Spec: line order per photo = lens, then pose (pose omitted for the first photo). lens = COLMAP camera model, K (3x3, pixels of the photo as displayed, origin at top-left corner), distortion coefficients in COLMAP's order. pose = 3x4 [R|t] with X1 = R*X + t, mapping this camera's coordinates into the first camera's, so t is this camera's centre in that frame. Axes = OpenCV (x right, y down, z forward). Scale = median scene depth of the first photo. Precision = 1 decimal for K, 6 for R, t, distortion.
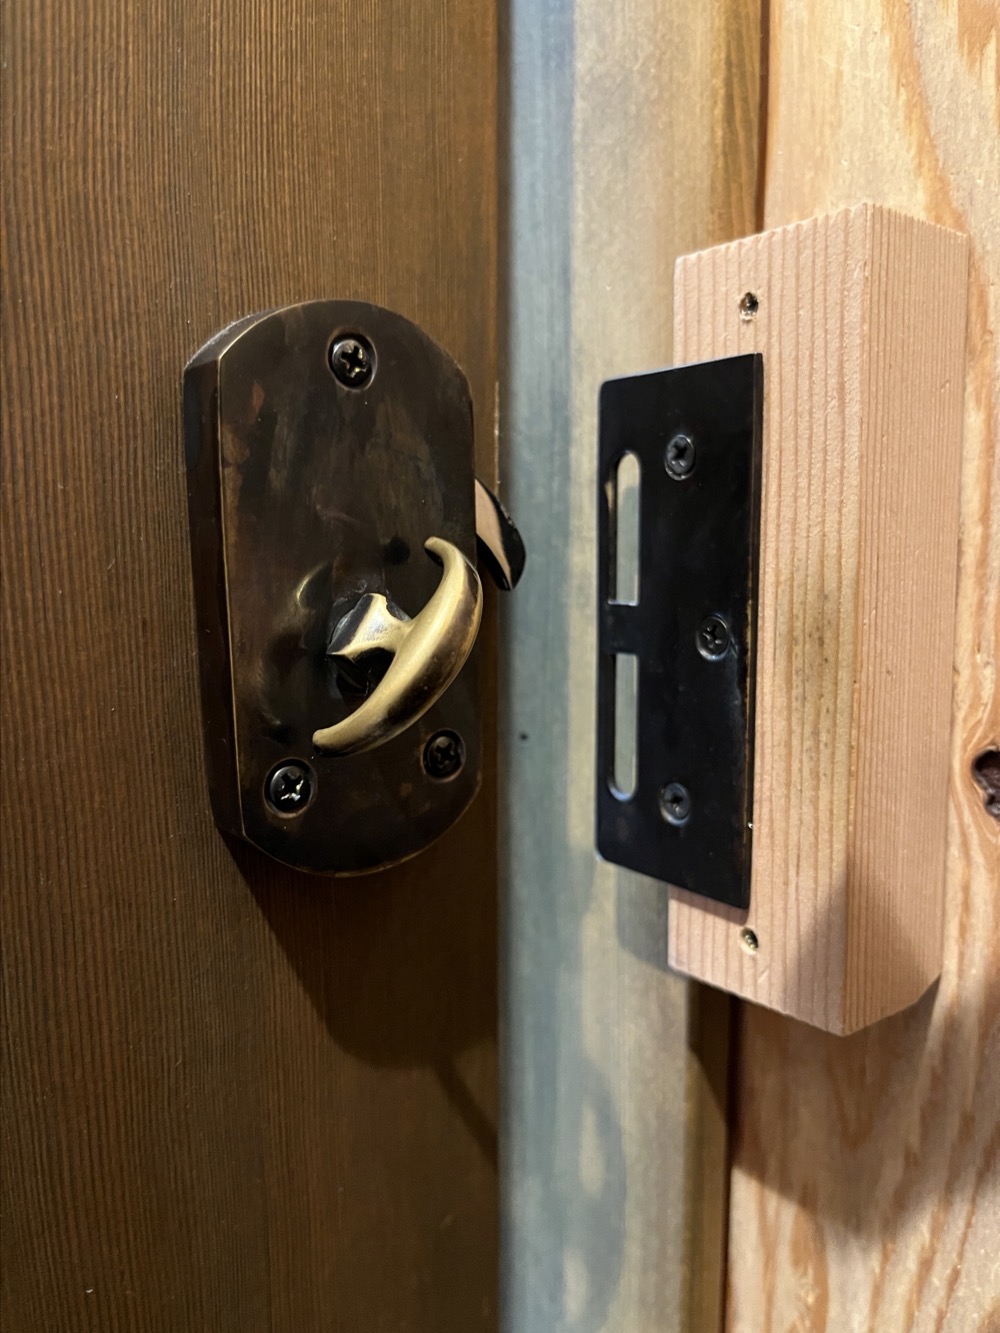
lens RADIAL K [[1021.0, 0, 497.6], [0, 1021.0, 680.8], [0, 0, 1]] dist [0.014613, -0.039095]
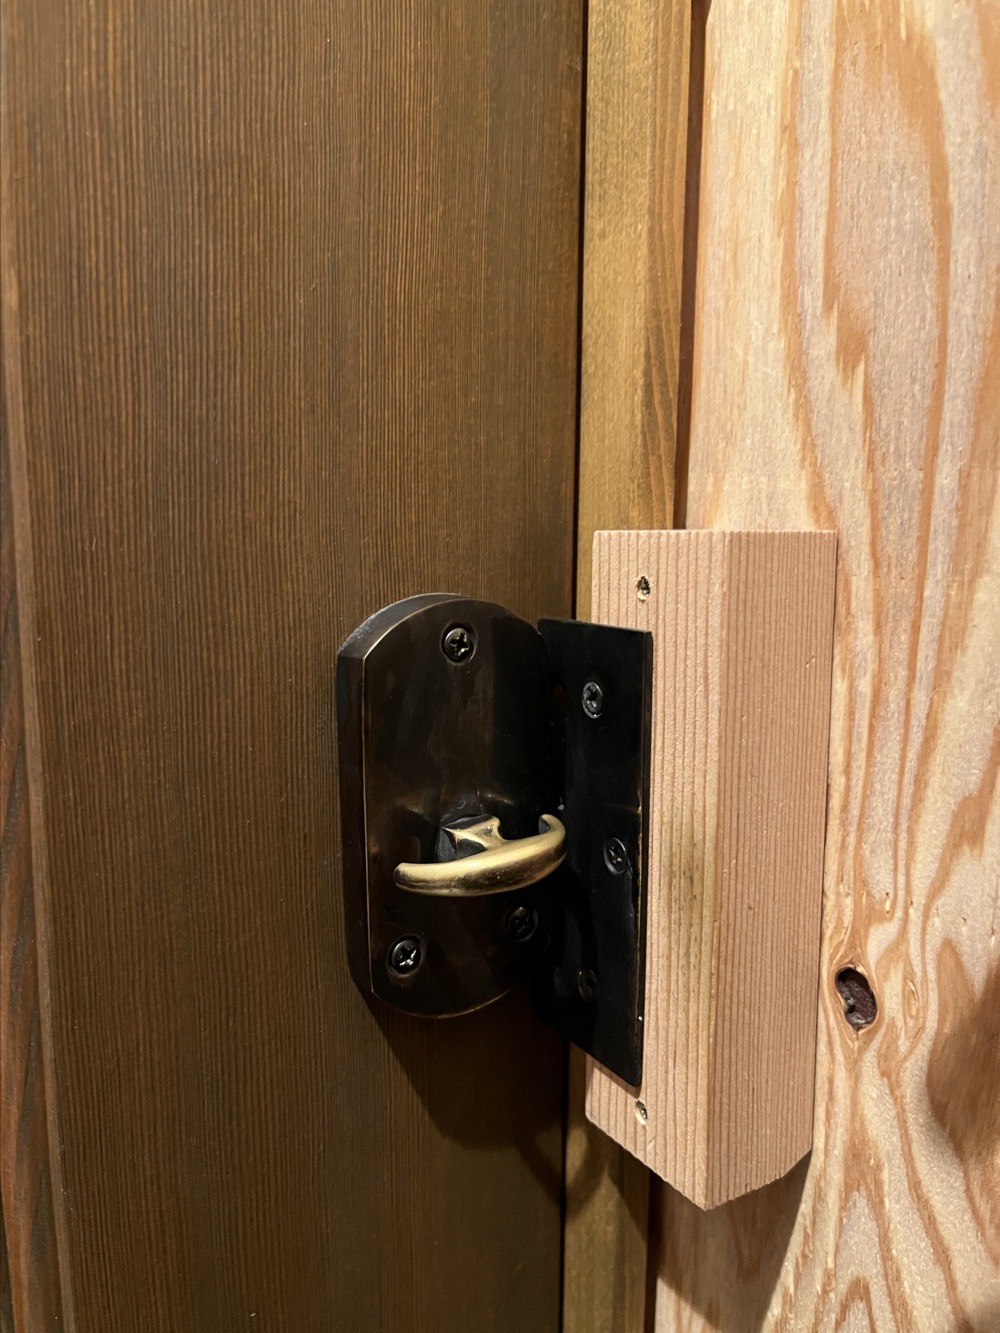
lens RADIAL K [[1021.0, 0, 506.3], [0, 1021.0, 657.6], [0, 0, 1]] dist [0.014613, -0.039095]
pose [[0.994999, 0.025872, -0.096472, 0.198103], [-0.024929, 0.999629, 0.010969, -0.286791], [0.096720, -0.008509, 0.995275, -0.186801]]
